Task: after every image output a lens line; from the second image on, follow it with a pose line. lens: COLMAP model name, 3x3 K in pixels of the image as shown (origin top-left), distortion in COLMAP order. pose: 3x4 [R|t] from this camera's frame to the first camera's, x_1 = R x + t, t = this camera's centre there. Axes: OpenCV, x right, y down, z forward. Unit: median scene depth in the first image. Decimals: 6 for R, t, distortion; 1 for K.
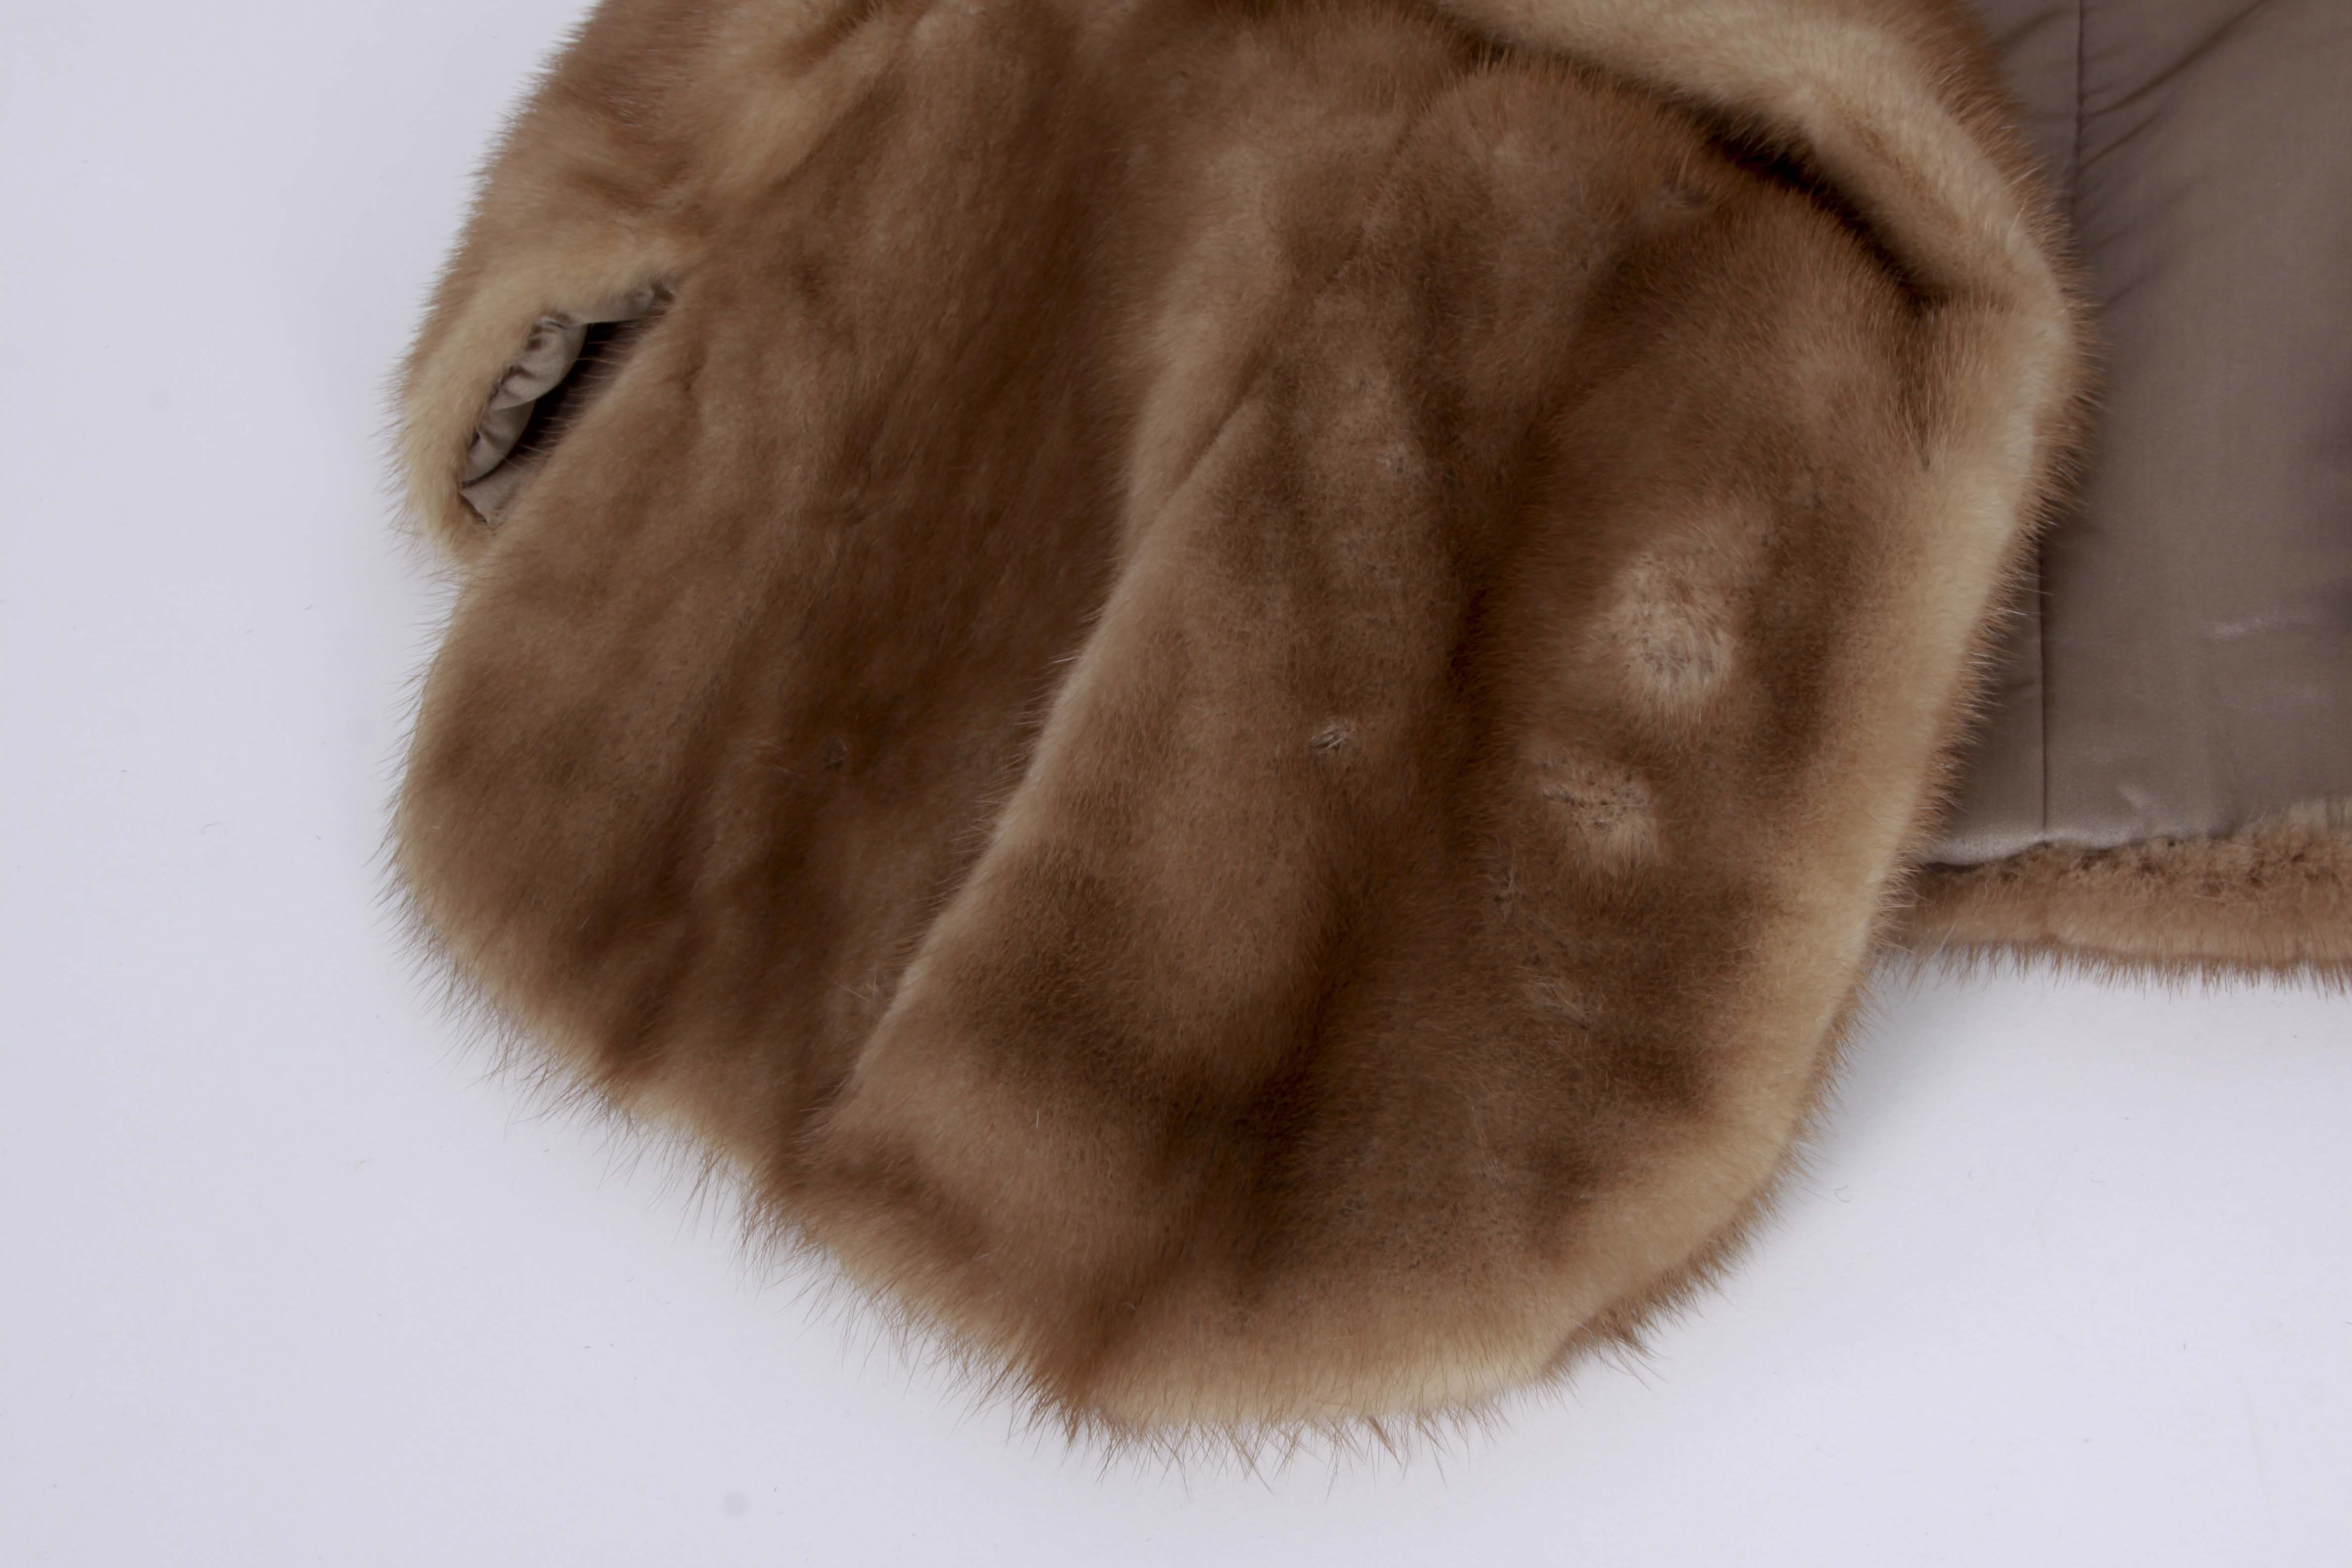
lens RADIAL K [[3825.5, 0, 1193.7], [0, 3825.5, 789.2], [0, 0, 1]] dist [-0.024914, 0.000000]
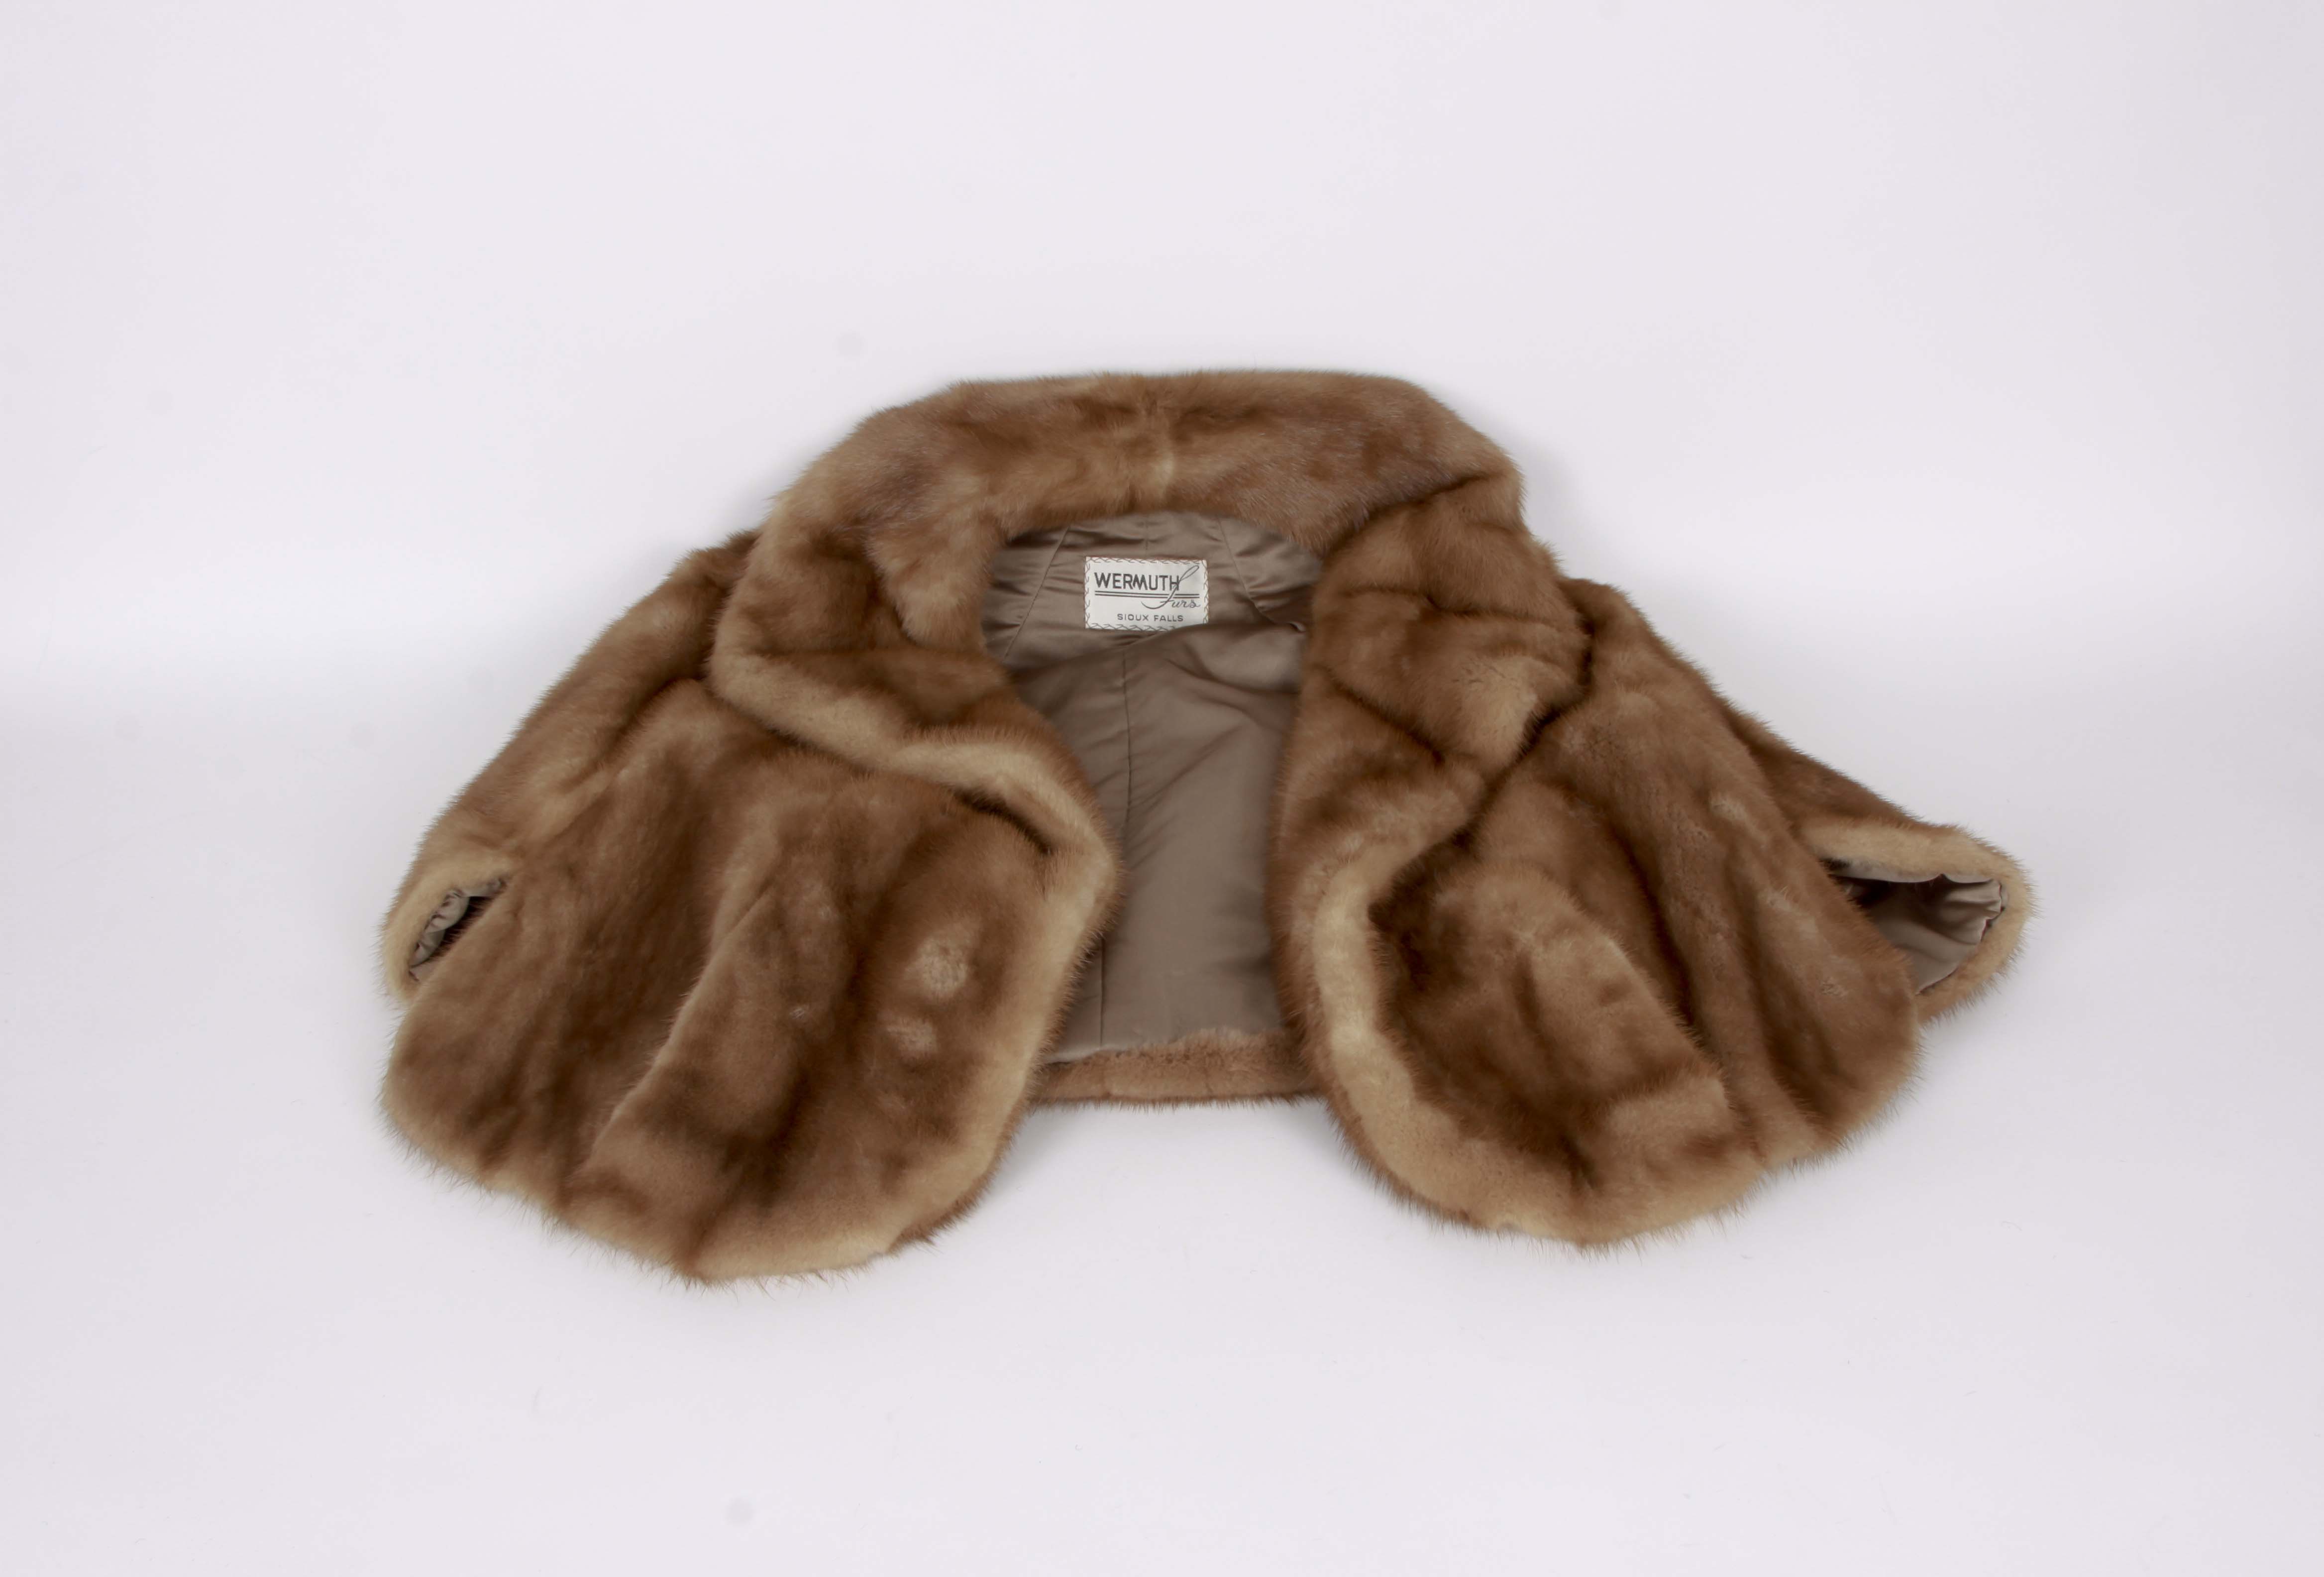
lens RADIAL K [[2704.5, 0, 1179.8], [0, 2704.5, 810.2], [0, 0, 1]] dist [-0.106130, 0.000000]
pose [[0.988724, -0.007226, 0.149573, 0.020005], [0.056968, 0.941885, -0.331069, 0.417561], [-0.138489, 0.335857, 0.931676, -0.601466]]
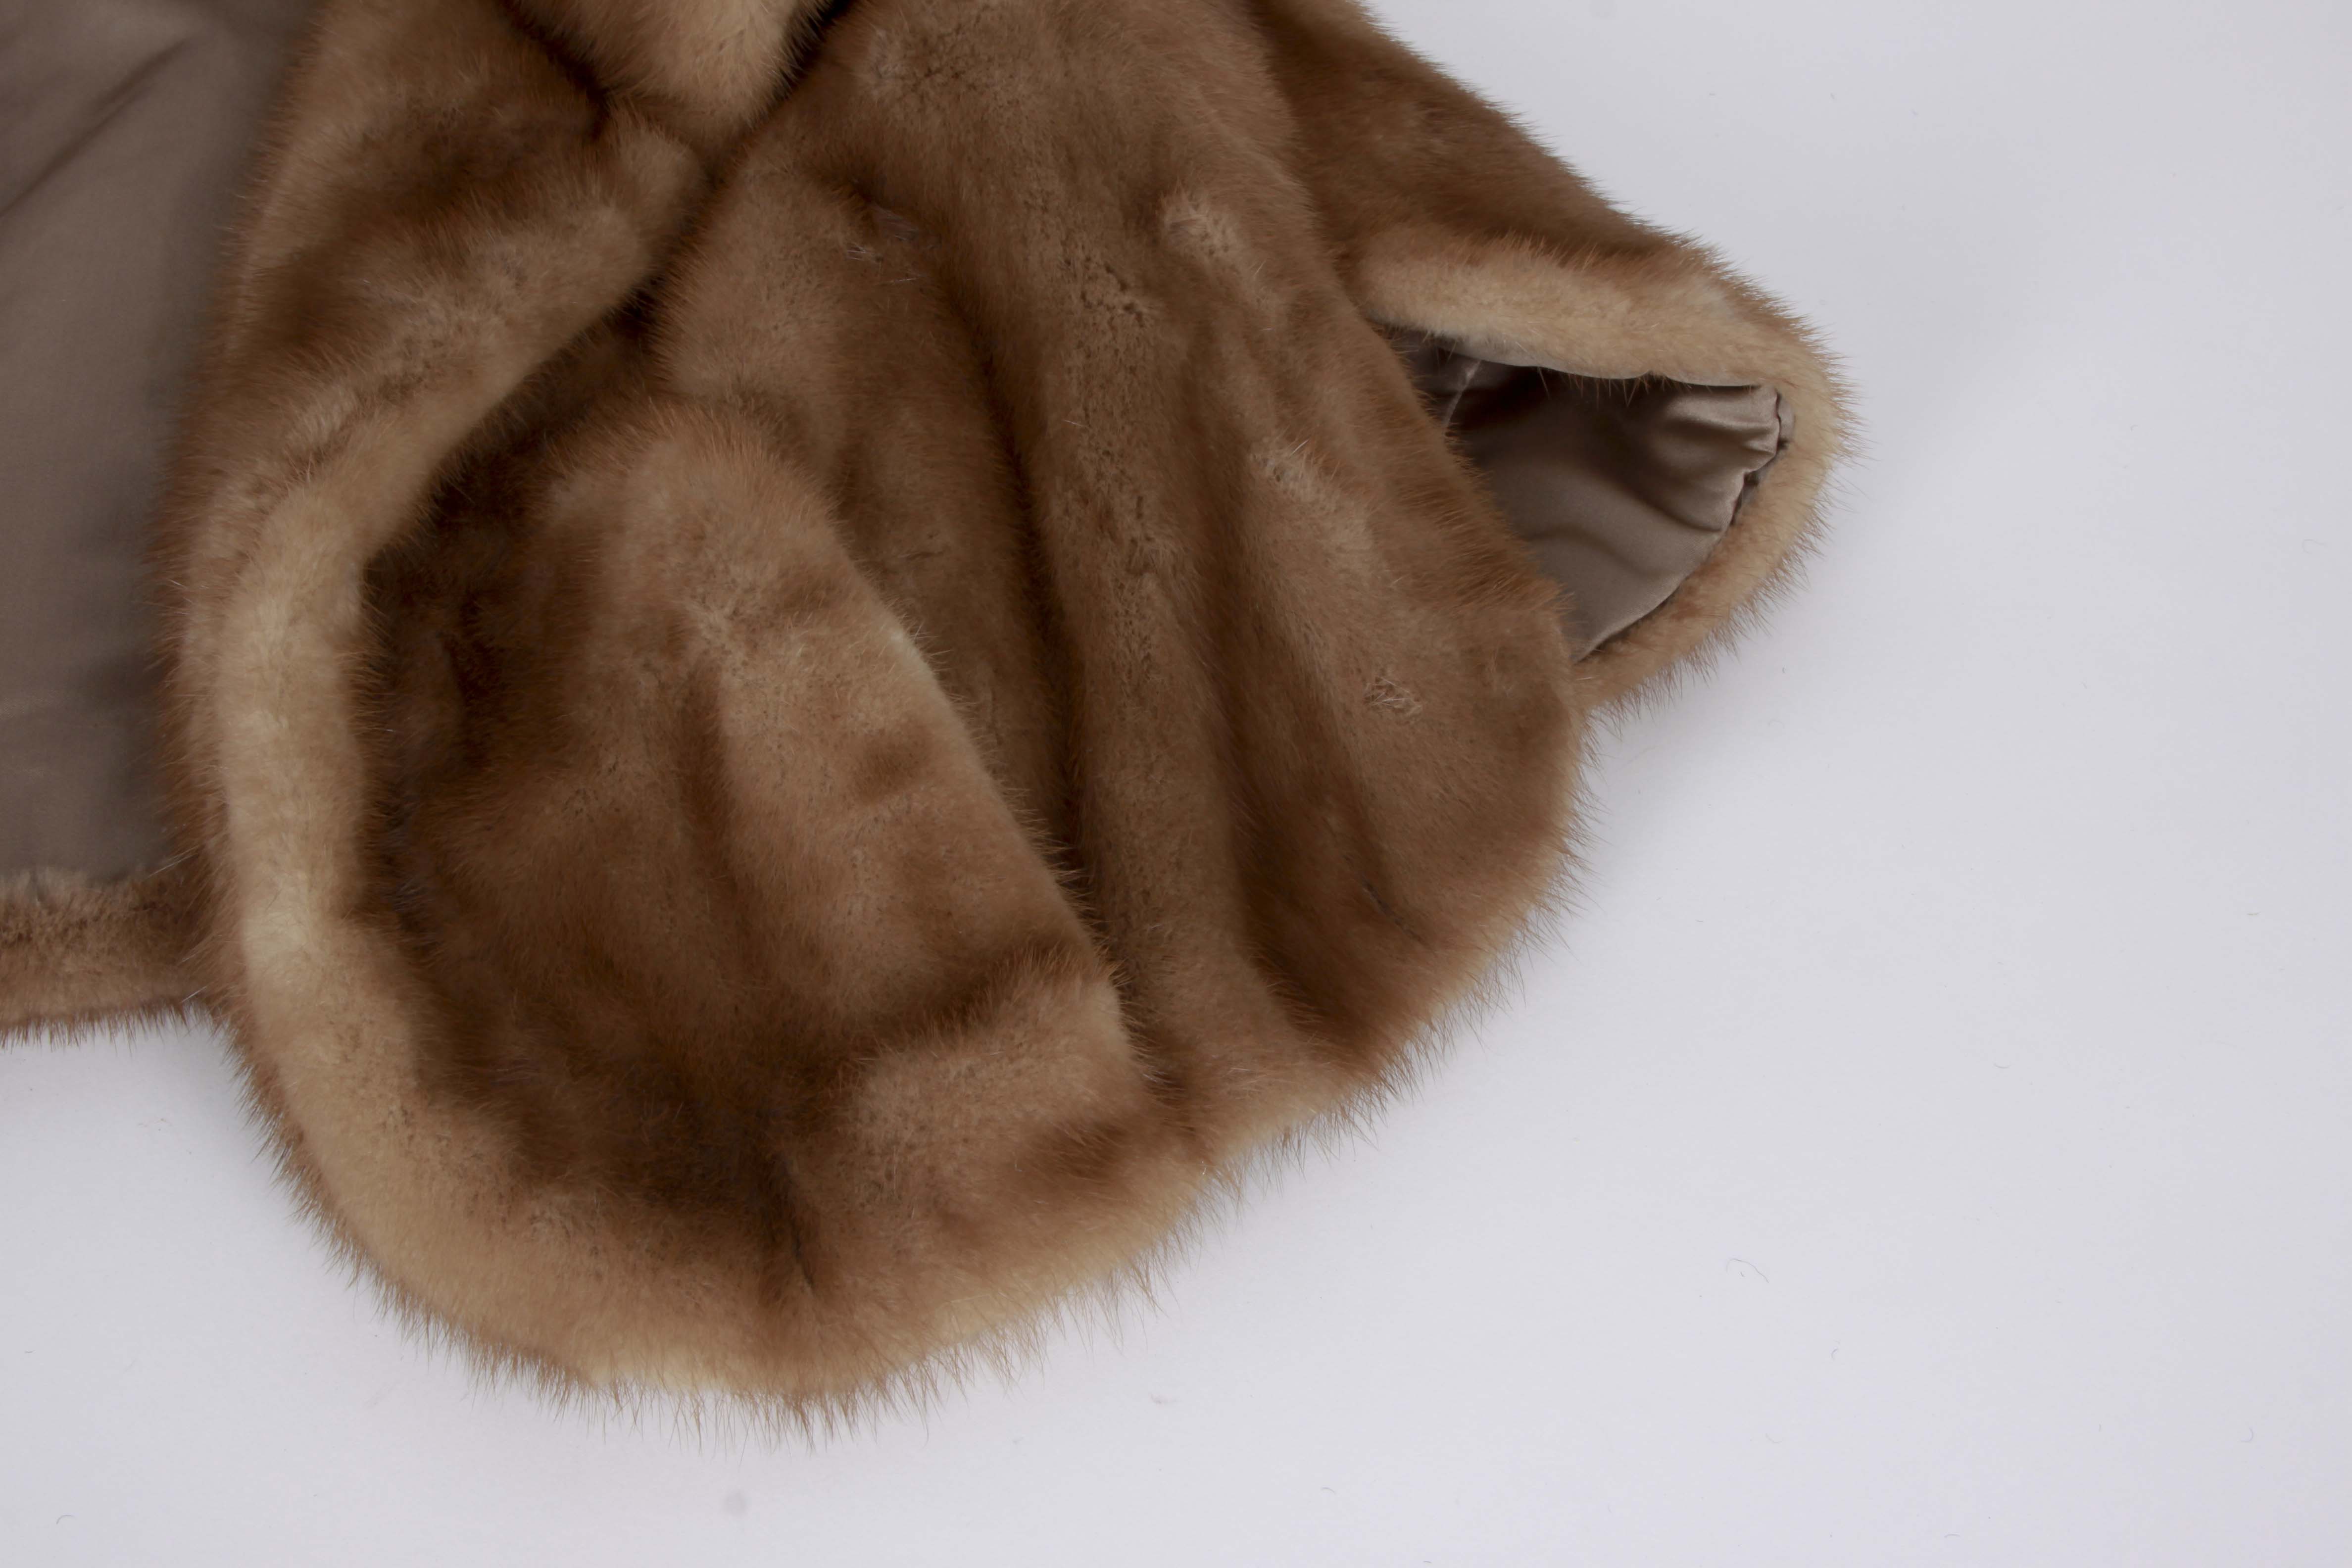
lens RADIAL K [[3531.7, 0, 1172.9], [0, 3531.7, 779.1], [0, 0, 1]] dist [-0.051729, 0.000000]
pose [[0.972231, -0.115043, 0.203796, 0.394661], [0.115463, 0.993263, 0.009871, 0.005266], [-0.203558, 0.013934, 0.978964, -0.049619]]
